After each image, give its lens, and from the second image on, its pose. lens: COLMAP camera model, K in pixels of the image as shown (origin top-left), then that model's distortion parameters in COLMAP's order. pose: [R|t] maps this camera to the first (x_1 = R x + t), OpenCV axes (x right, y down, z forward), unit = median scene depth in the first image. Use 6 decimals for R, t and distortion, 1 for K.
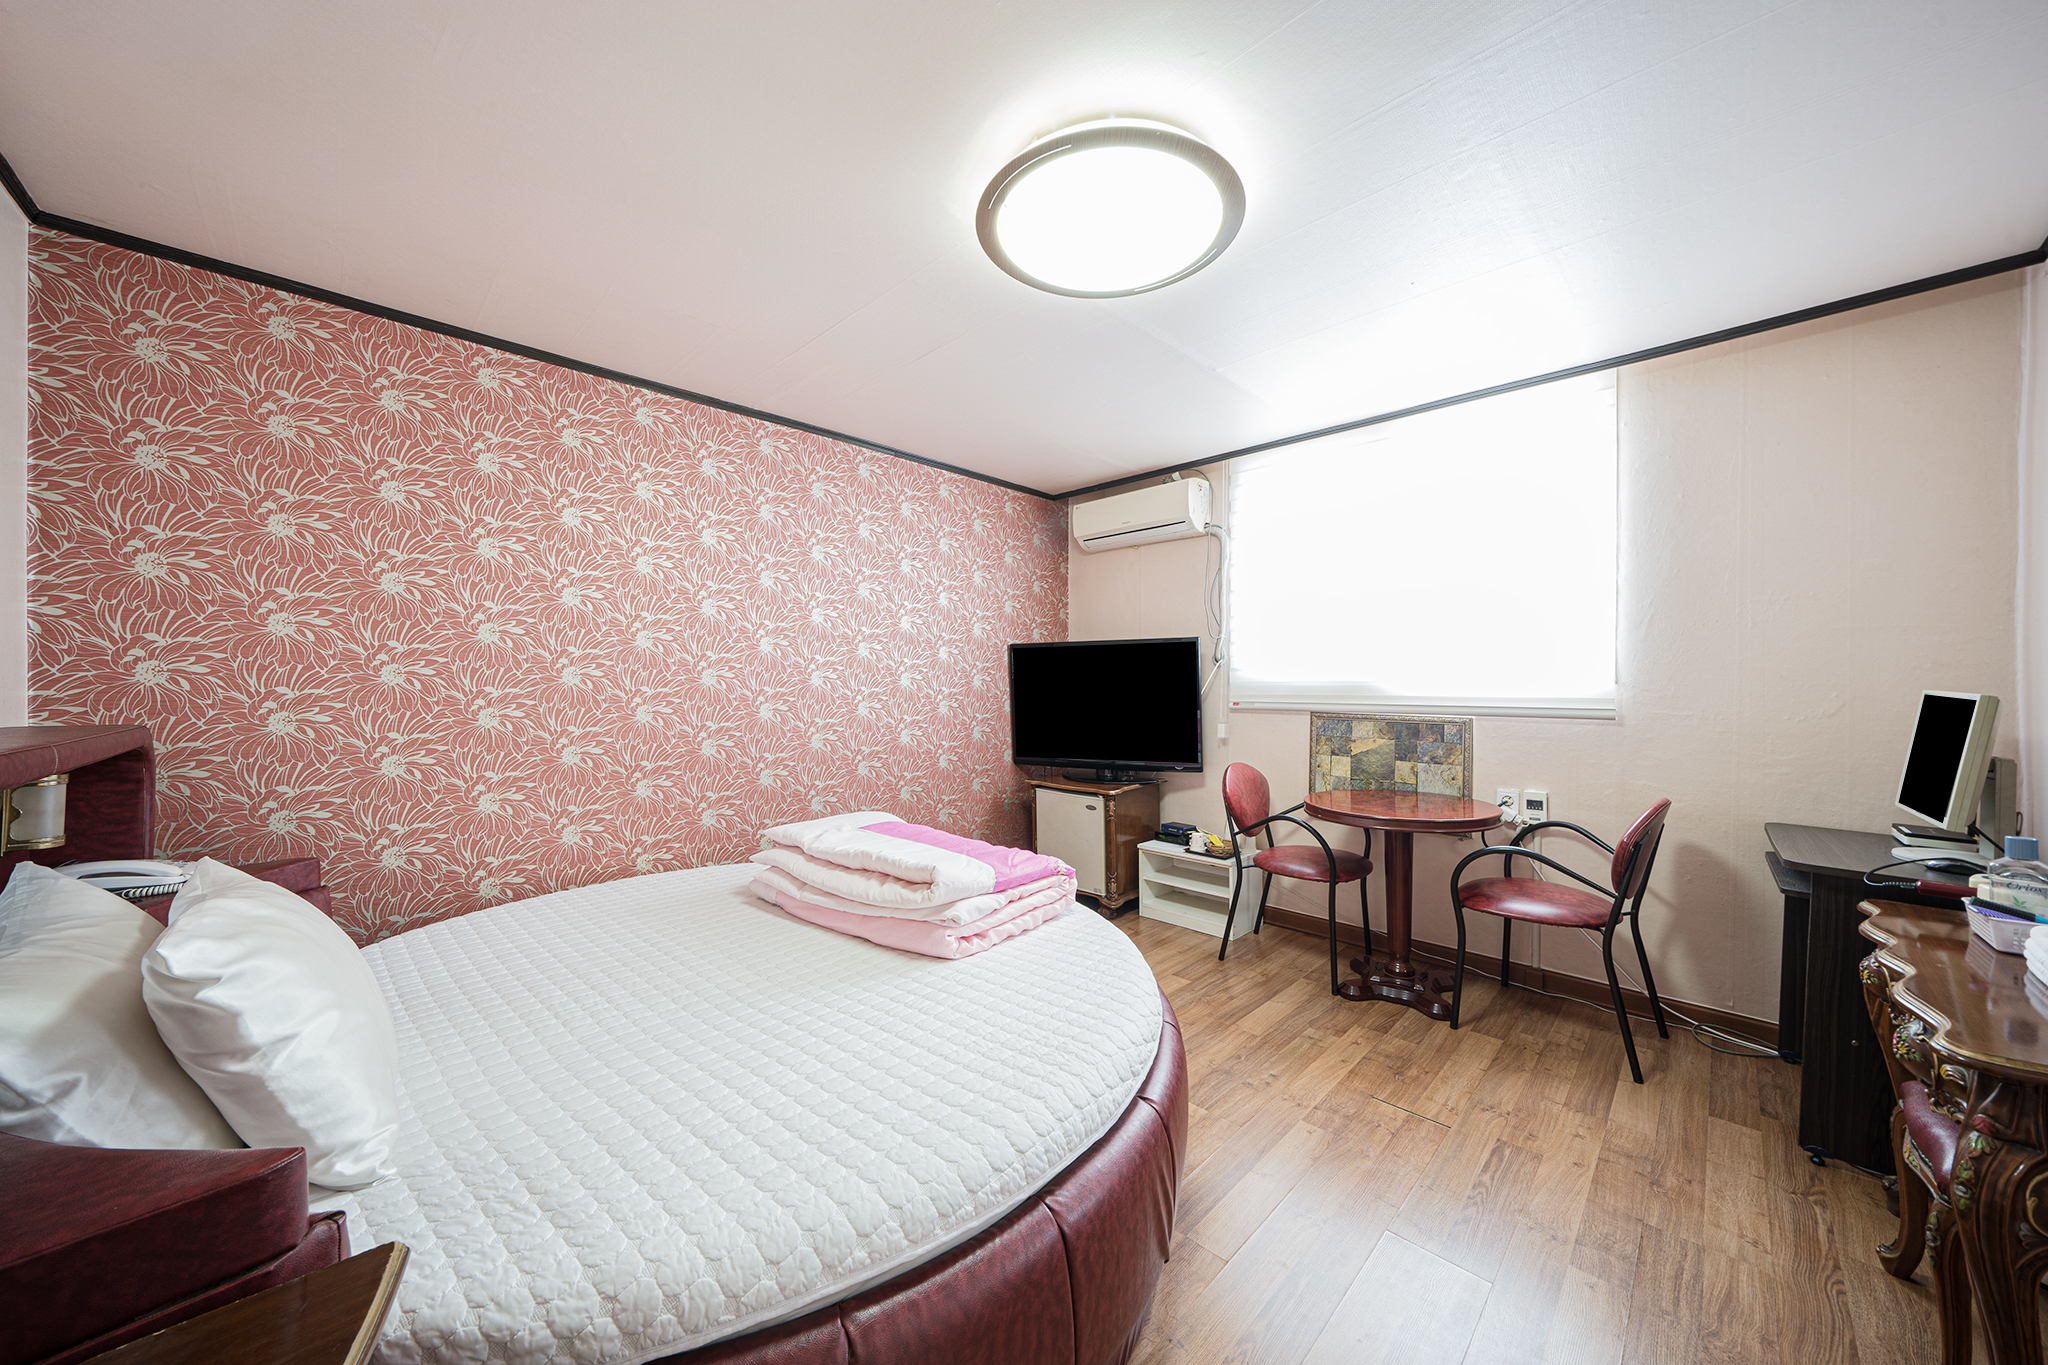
lens RADIAL K [[708.5, 0, 1024.0], [0, 708.5, 682.5], [0, 0, 1]] dist [-0.002038, -0.000074]
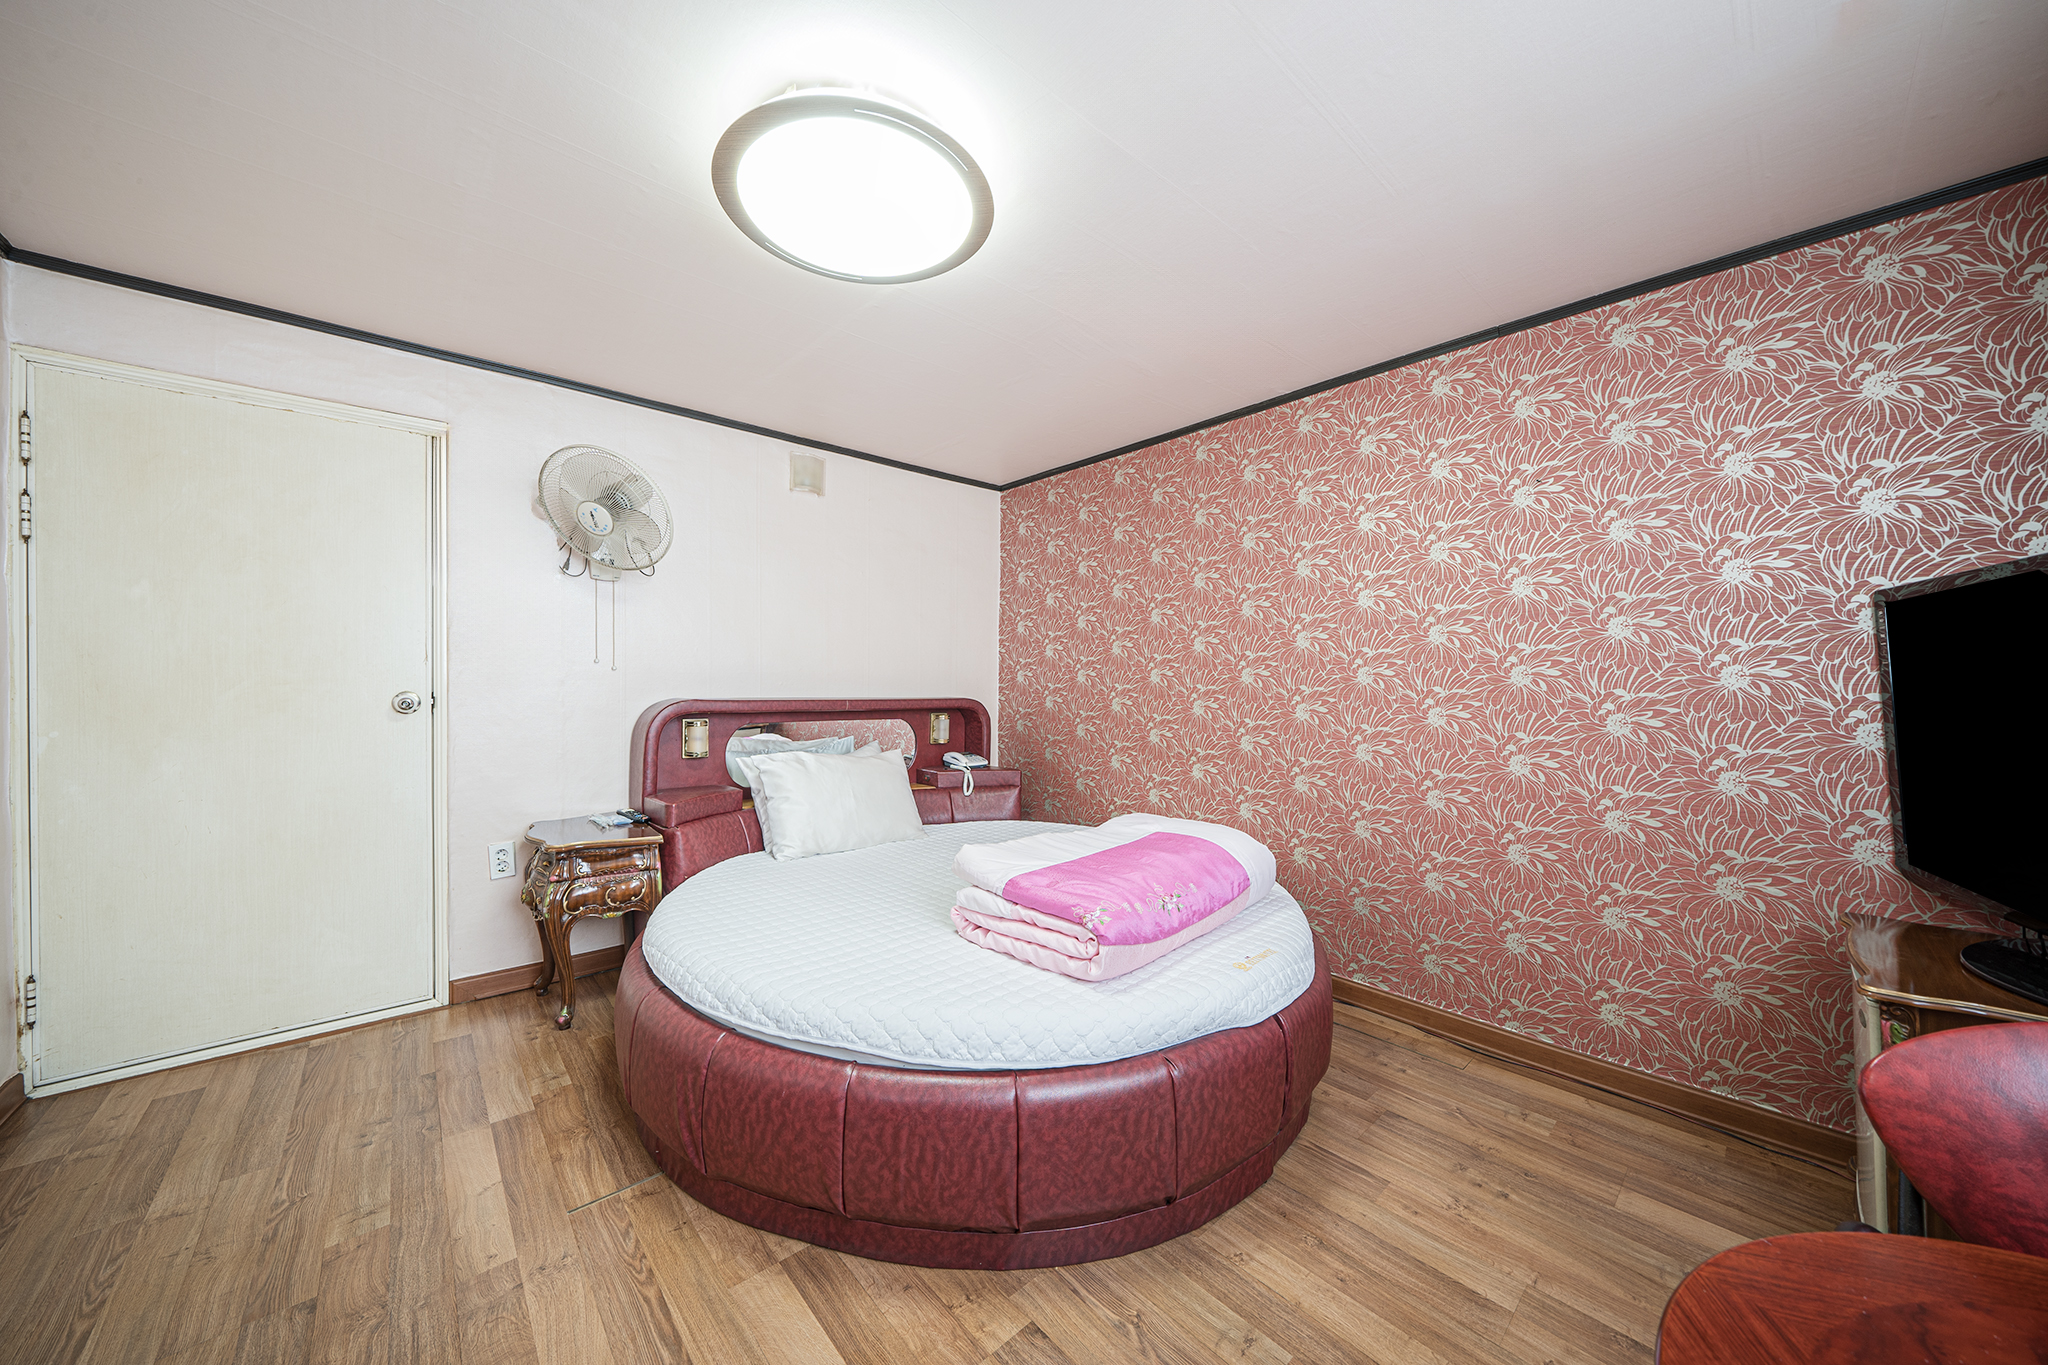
lens RADIAL K [[708.5, 0, 1024.0], [0, 708.5, 682.5], [0, 0, 1]] dist [-0.002038, -0.000074]
pose [[-0.062296, -0.000683, -0.998057, 0.519299], [-0.003608, 0.999993, -0.000459, 0.003625], [0.998051, 0.003572, -0.062298, 0.622440]]
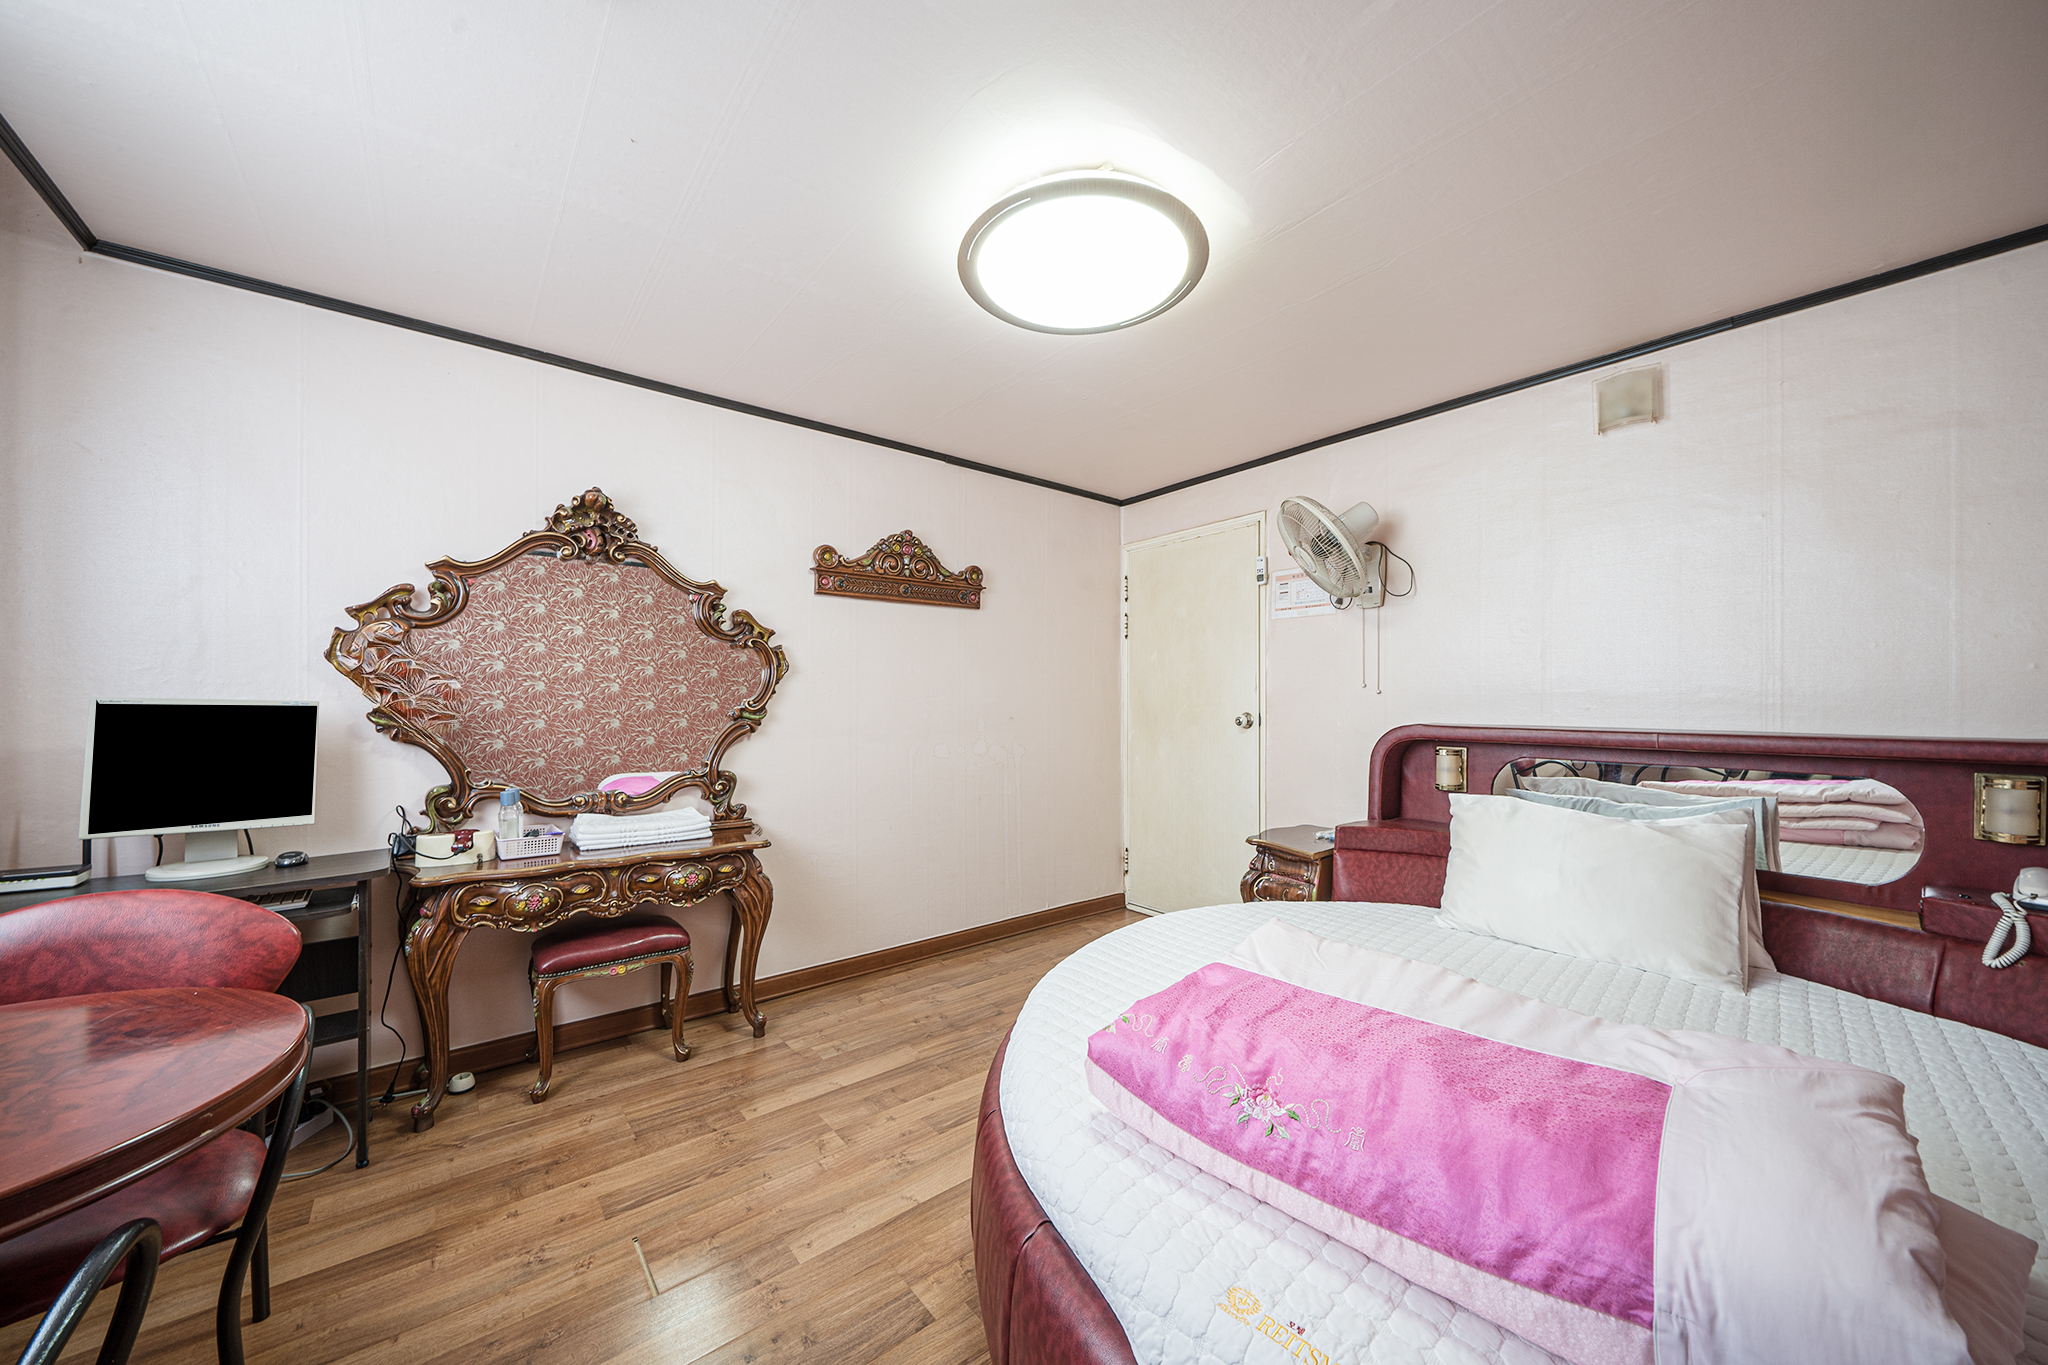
lens RADIAL K [[728.7, 0, 1024.0], [0, 728.7, 682.5], [0, 0, 1]] dist [-0.014046, -0.000068]
pose [[-0.992730, -0.001283, 0.120359, 0.039956], [-0.004934, 0.999537, -0.030038, 0.005253], [-0.120265, -0.030413, -0.992276, 1.008007]]
